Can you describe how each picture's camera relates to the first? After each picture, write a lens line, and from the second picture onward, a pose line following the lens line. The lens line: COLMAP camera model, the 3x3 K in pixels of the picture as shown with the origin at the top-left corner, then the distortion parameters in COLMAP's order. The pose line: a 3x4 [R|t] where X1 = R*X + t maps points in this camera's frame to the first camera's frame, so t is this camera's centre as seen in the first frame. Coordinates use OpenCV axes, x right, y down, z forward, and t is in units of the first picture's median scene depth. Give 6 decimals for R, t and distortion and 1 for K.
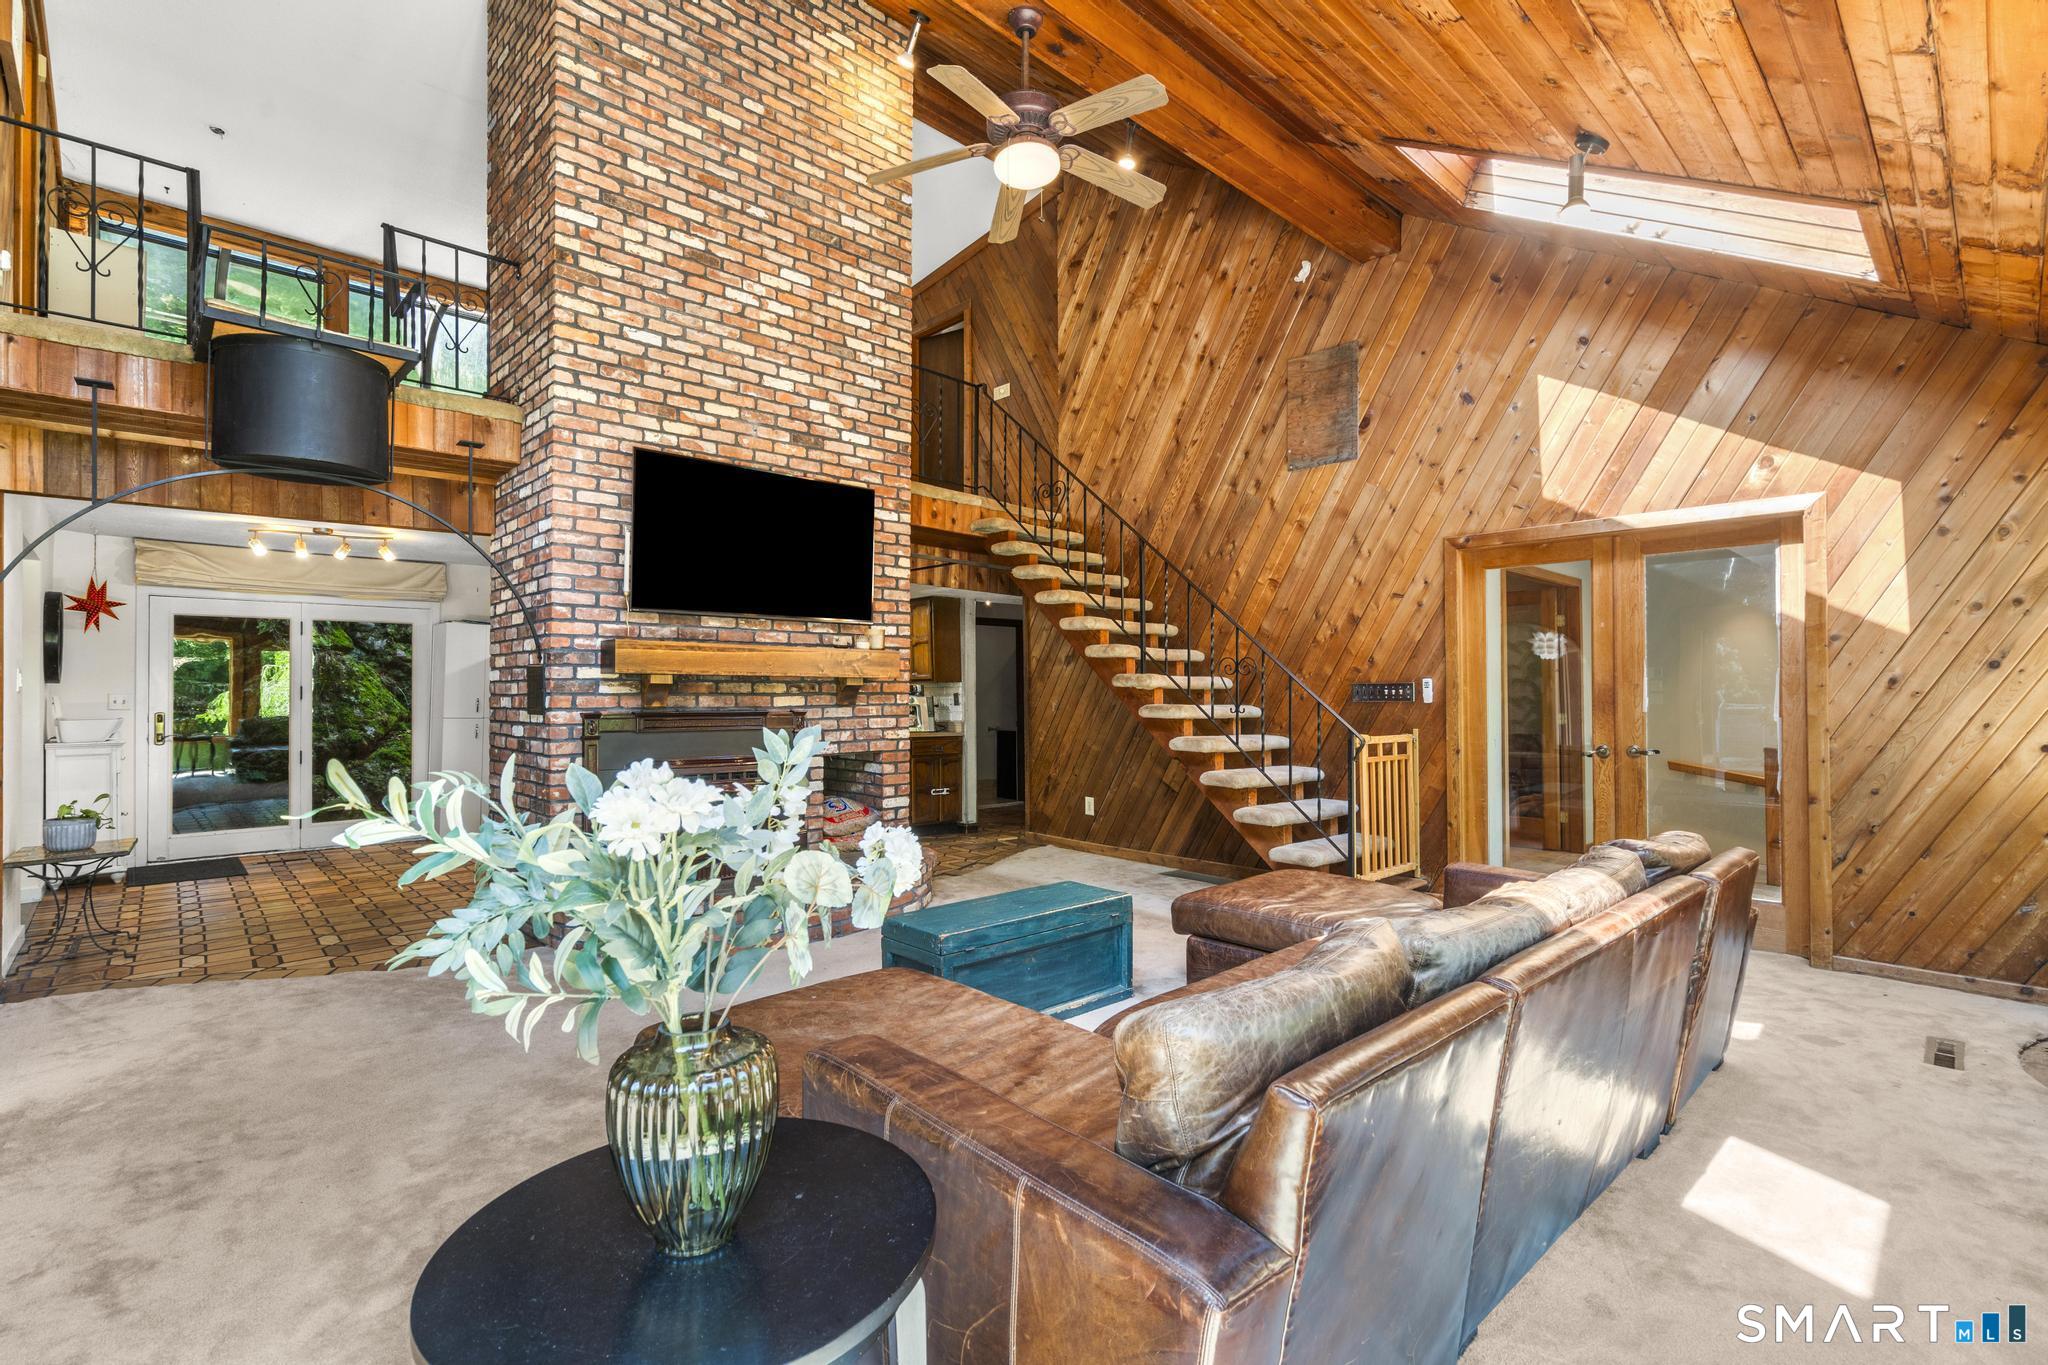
lens RADIAL K [[931.3, 0, 1036.8], [0, 931.3, 686.3], [0, 0, 1]] dist [-0.001824, 0.001838]
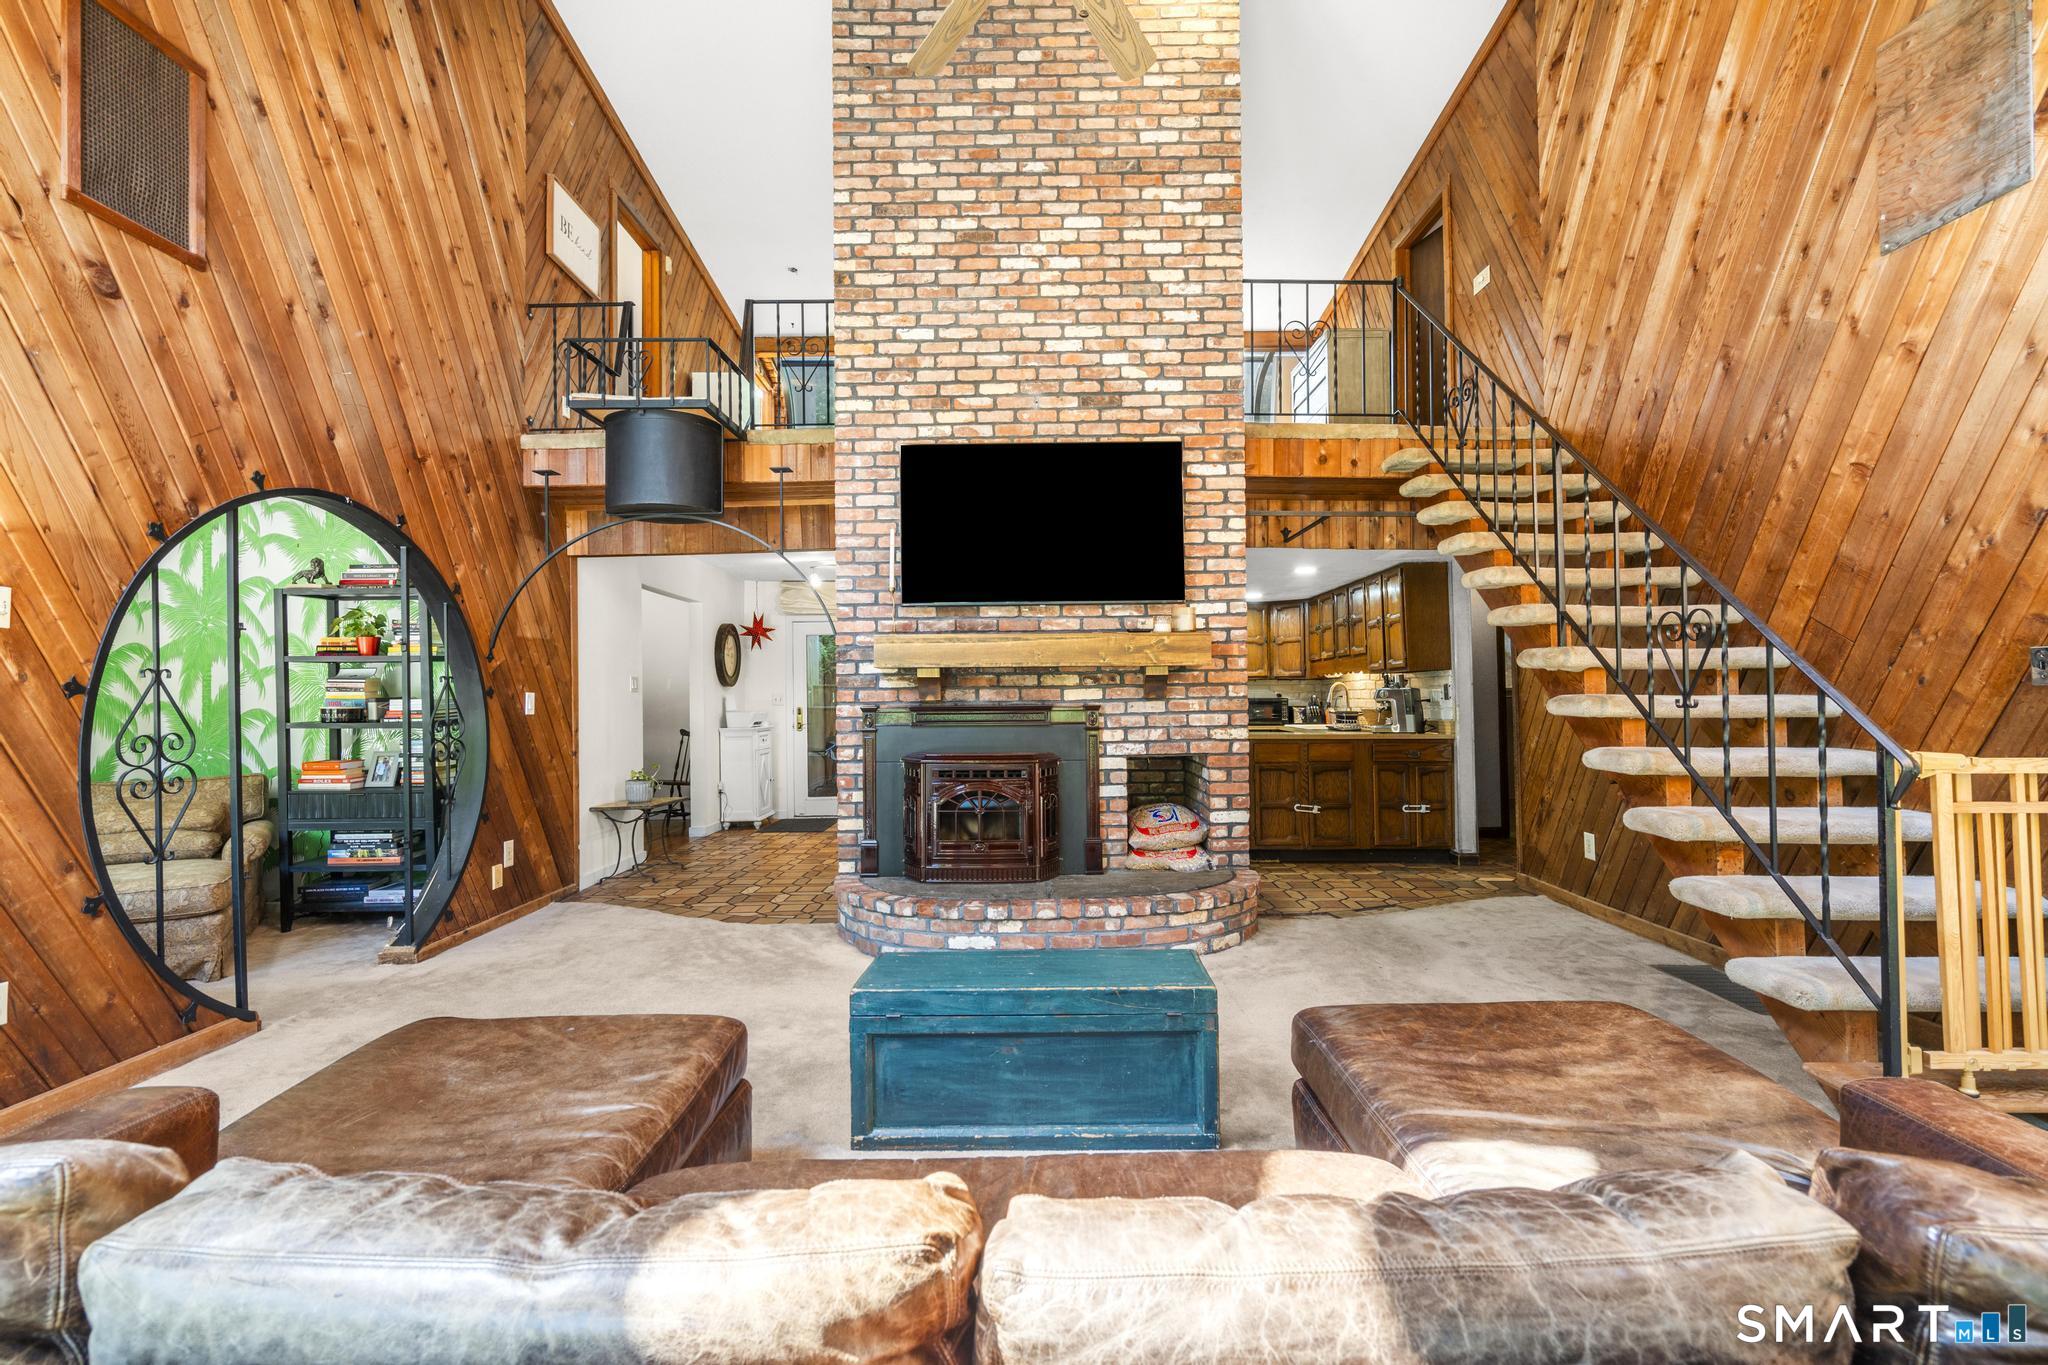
lens RADIAL K [[931.3, 0, 1030.5], [0, 931.3, 682.6], [0, 0, 1]] dist [-0.001824, 0.001838]
pose [[0.724251, -0.017641, -0.689311, 0.304459], [0.016237, 0.999832, -0.008528, 0.011121], [0.689346, -0.005016, 0.724415, 0.300313]]
